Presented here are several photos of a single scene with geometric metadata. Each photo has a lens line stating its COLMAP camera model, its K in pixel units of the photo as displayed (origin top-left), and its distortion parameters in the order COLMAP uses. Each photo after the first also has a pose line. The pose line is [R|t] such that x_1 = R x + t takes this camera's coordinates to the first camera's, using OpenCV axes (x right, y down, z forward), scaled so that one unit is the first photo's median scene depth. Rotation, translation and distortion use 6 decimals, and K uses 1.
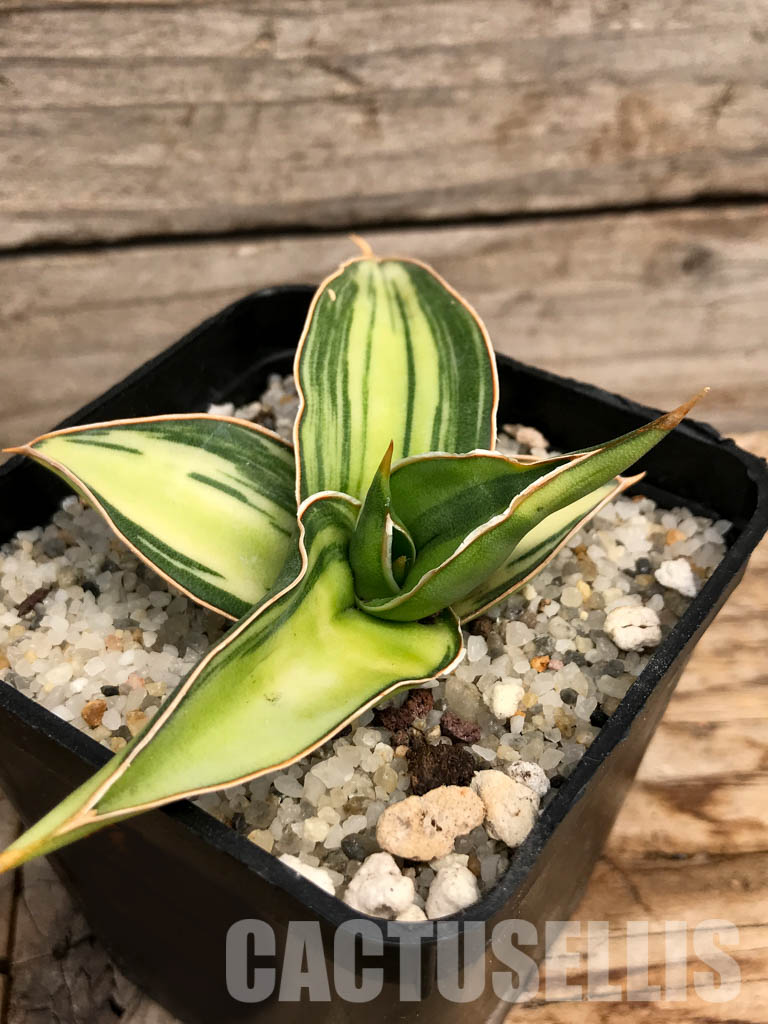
lens RADIAL K [[1162.4, 0, 386.8], [0, 1162.4, 553.7], [0, 0, 1]] dist [-0.001729, -0.029308]
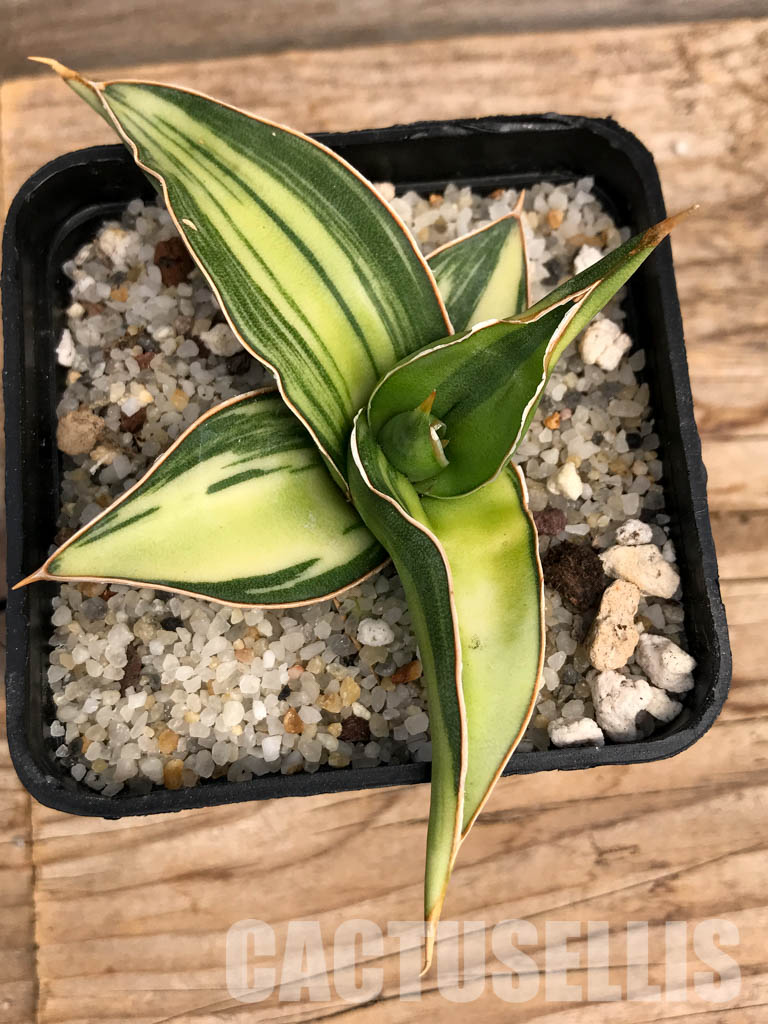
lens RADIAL K [[1162.4, 0, 386.8], [0, 1162.4, 553.7], [0, 0, 1]] dist [-0.001729, -0.029308]
pose [[0.760440, -0.629628, 0.159057, -0.243041], [0.426787, 0.669142, 0.608360, -0.556907], [-0.489472, -0.394738, 0.777560, 0.159431]]
